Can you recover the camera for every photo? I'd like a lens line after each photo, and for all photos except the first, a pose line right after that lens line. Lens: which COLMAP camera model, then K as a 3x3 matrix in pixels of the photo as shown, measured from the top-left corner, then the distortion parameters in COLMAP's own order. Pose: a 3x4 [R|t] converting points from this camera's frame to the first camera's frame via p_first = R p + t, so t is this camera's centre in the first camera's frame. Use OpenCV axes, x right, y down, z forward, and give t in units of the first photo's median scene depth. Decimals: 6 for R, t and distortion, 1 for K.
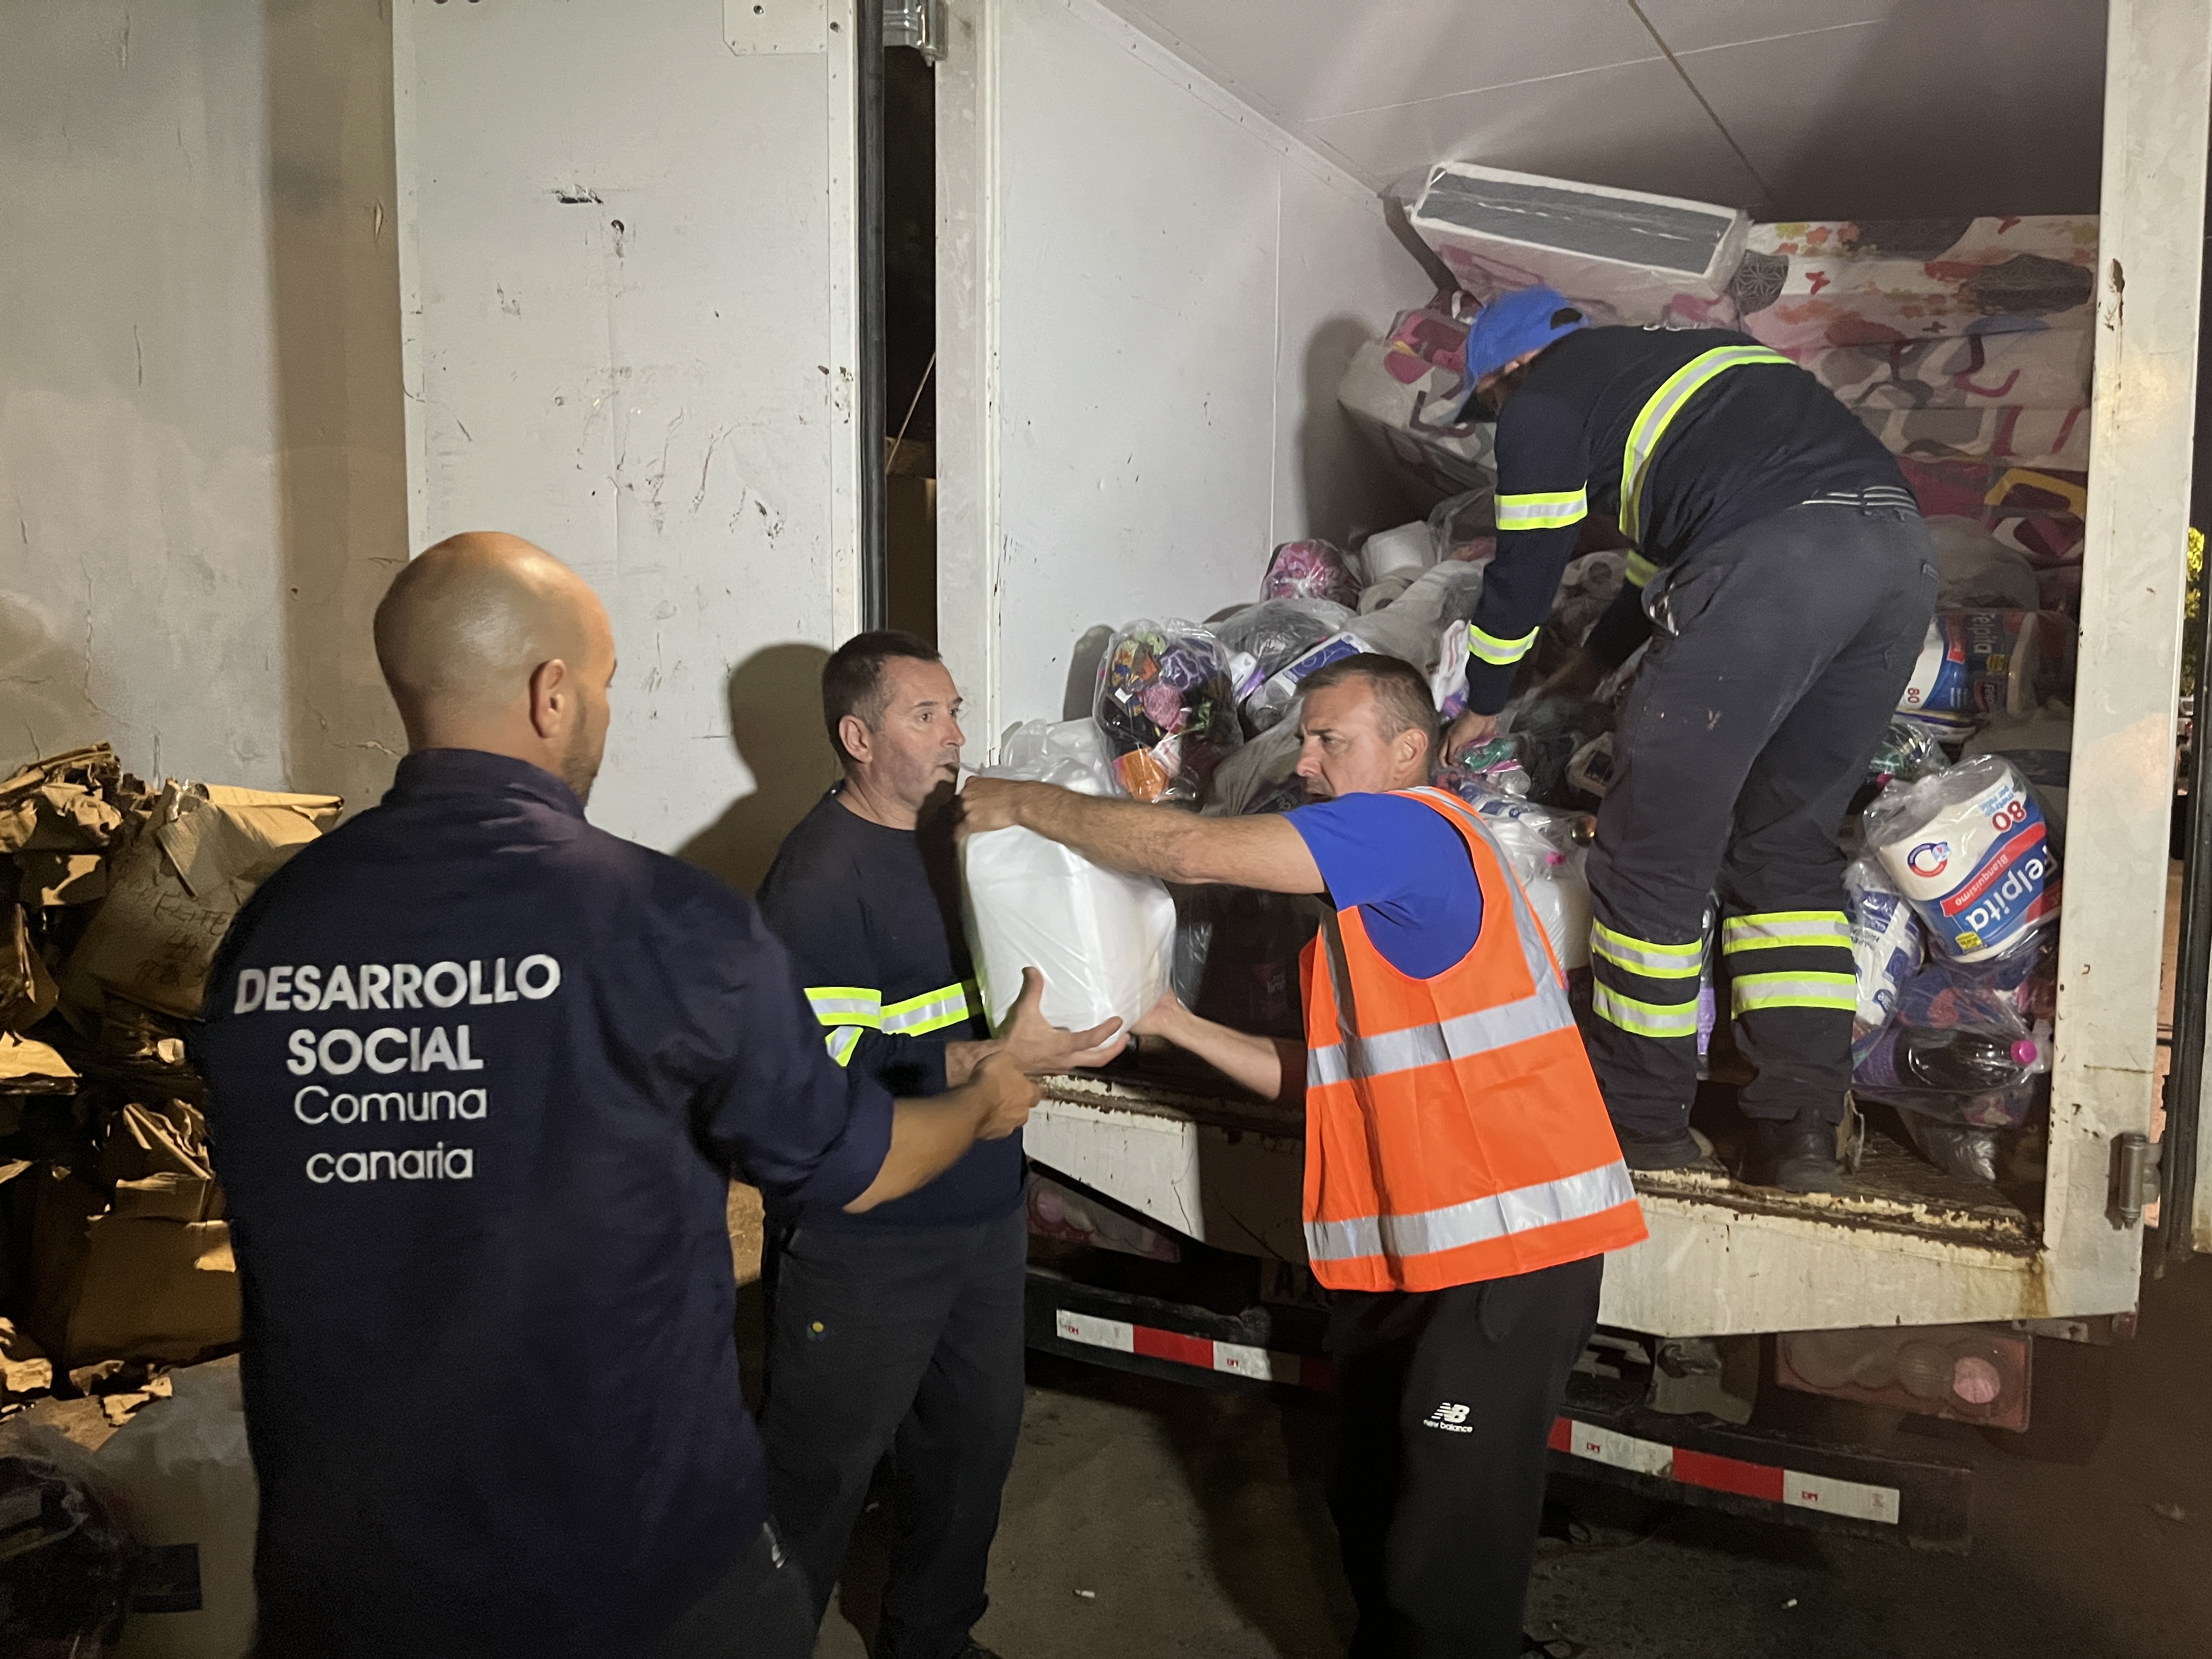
lens RADIAL K [[1670.4, 0, 1092.5], [0, 1670.4, 830.4], [0, 0, 1]] dist [-0.008769, -0.007634]
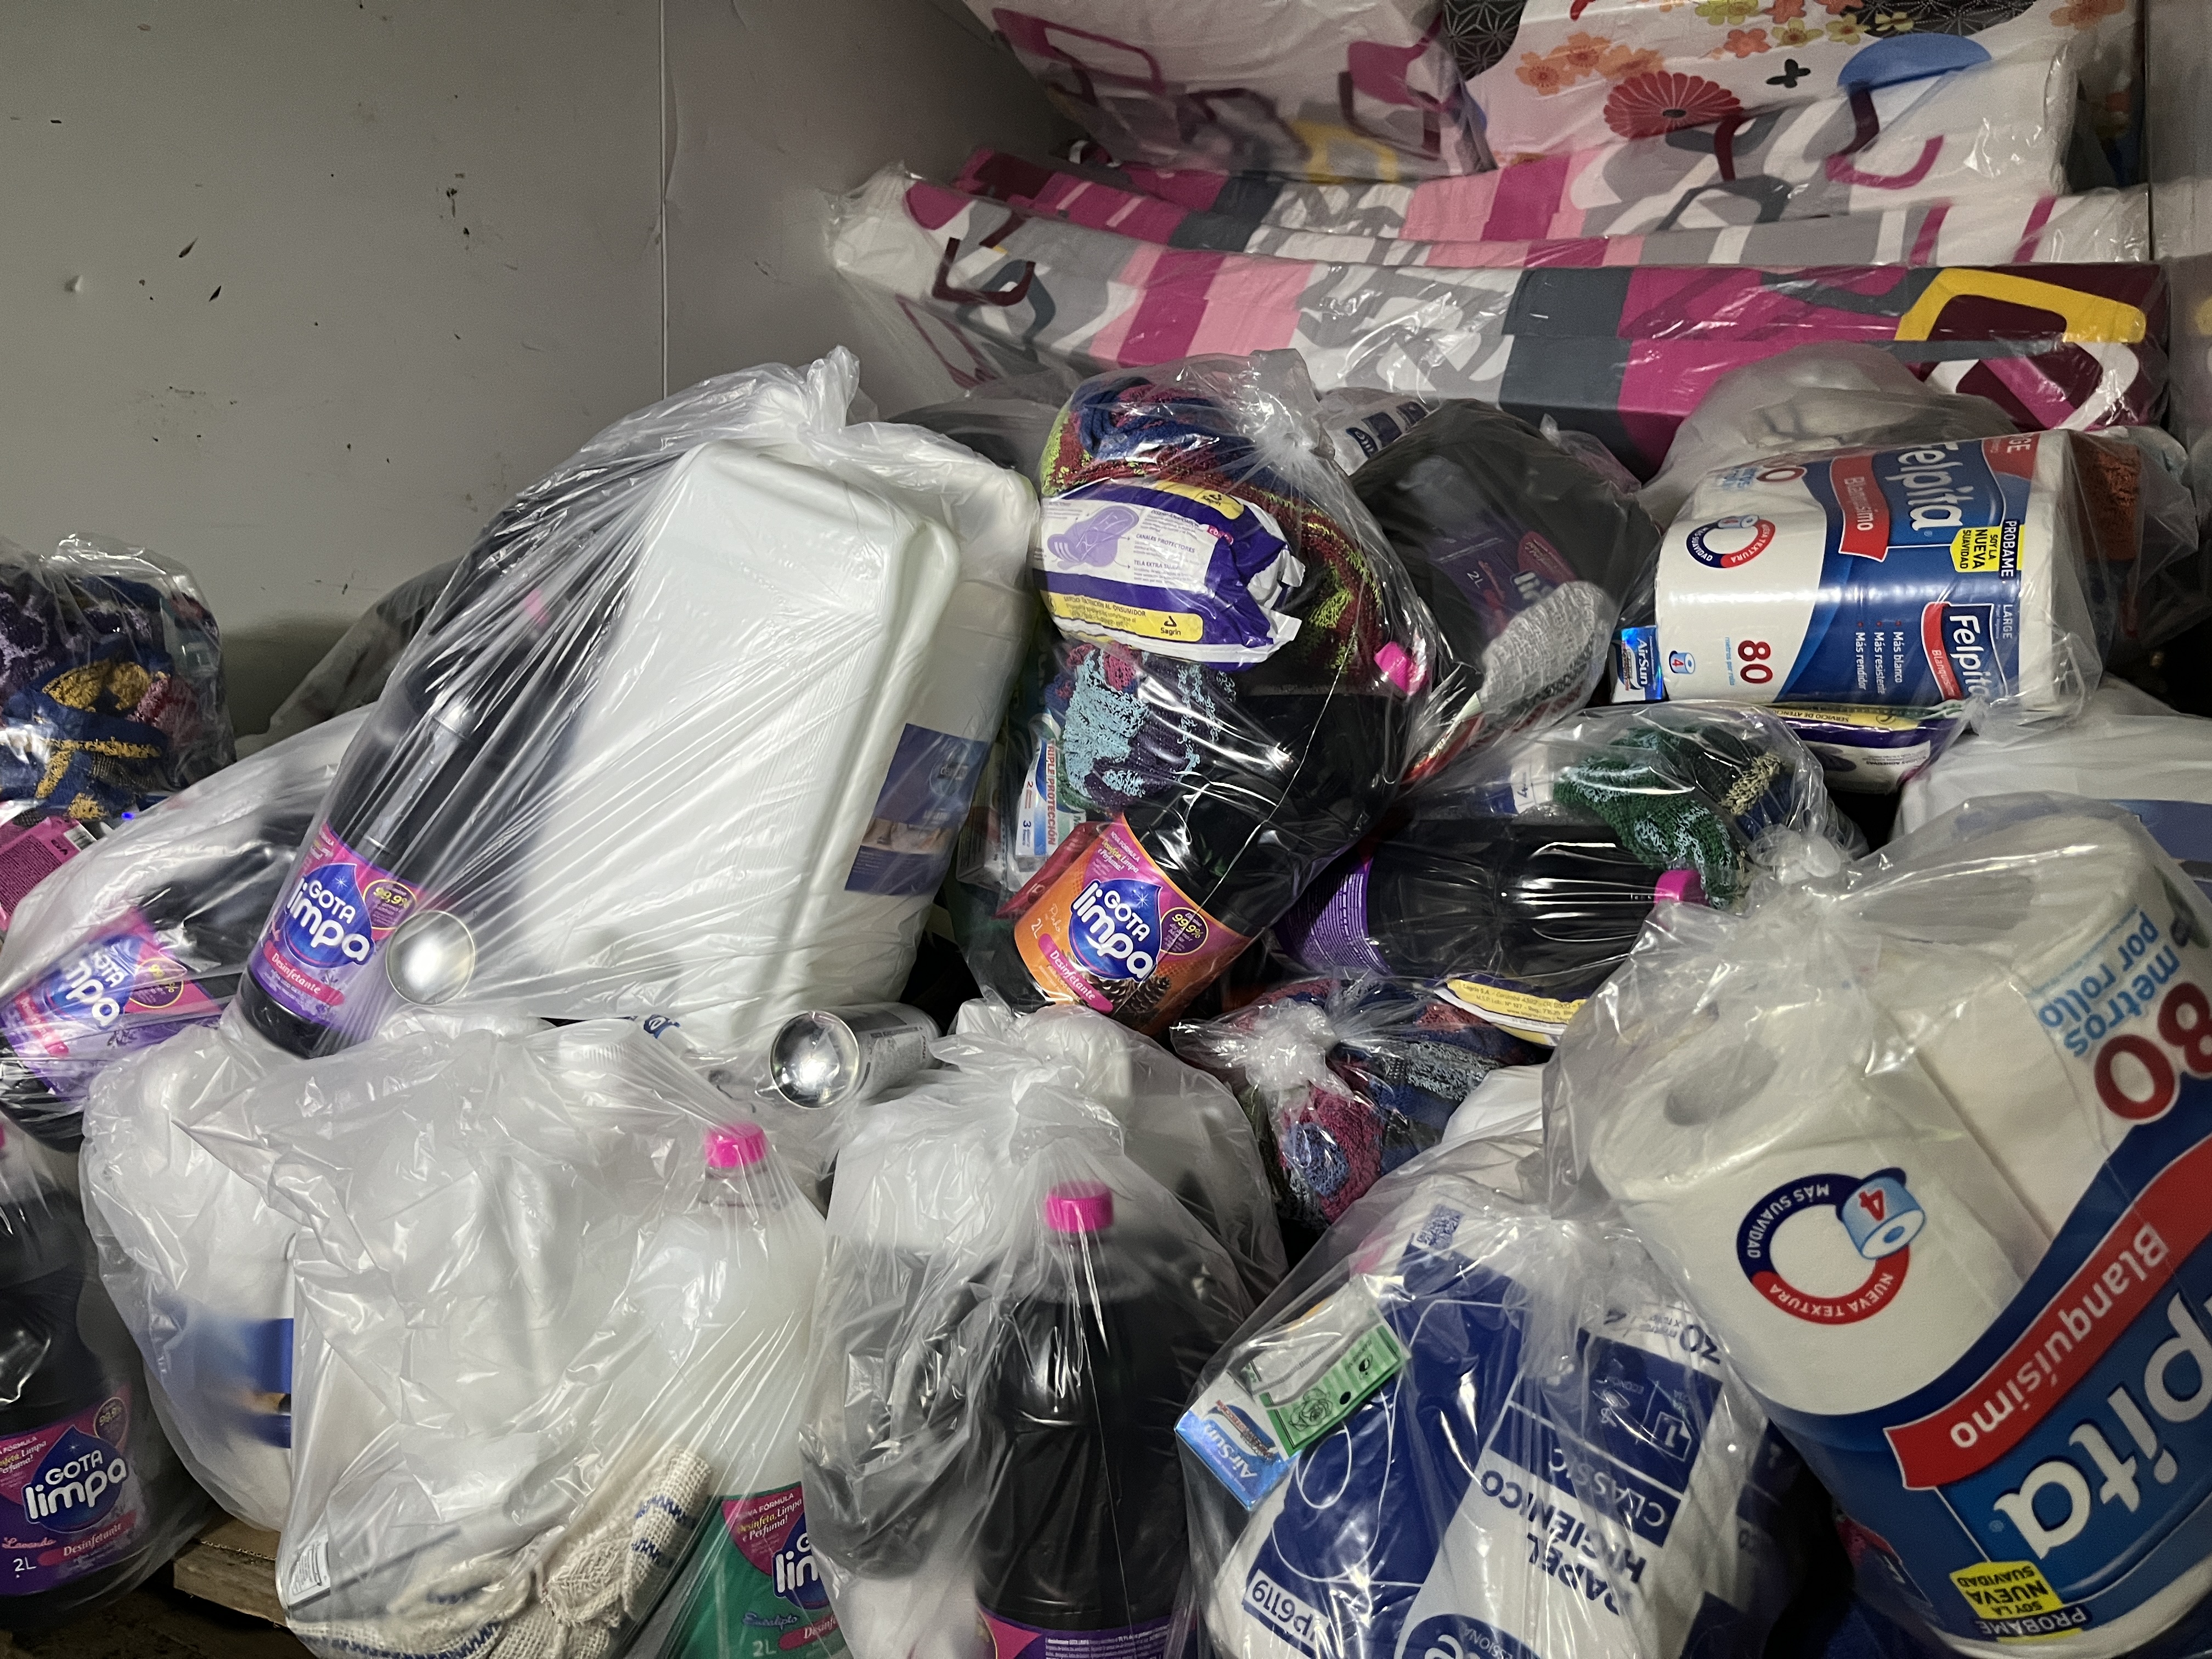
lens RADIAL K [[1670.4, 0, 1117.6], [0, 1670.4, 827.6], [0, 0, 1]] dist [-0.008769, -0.007634]
pose [[0.997577, -0.012016, 0.068532, 0.240500], [0.016637, 0.997596, -0.067266, -0.015927], [-0.067559, 0.068243, 0.995379, 0.477690]]
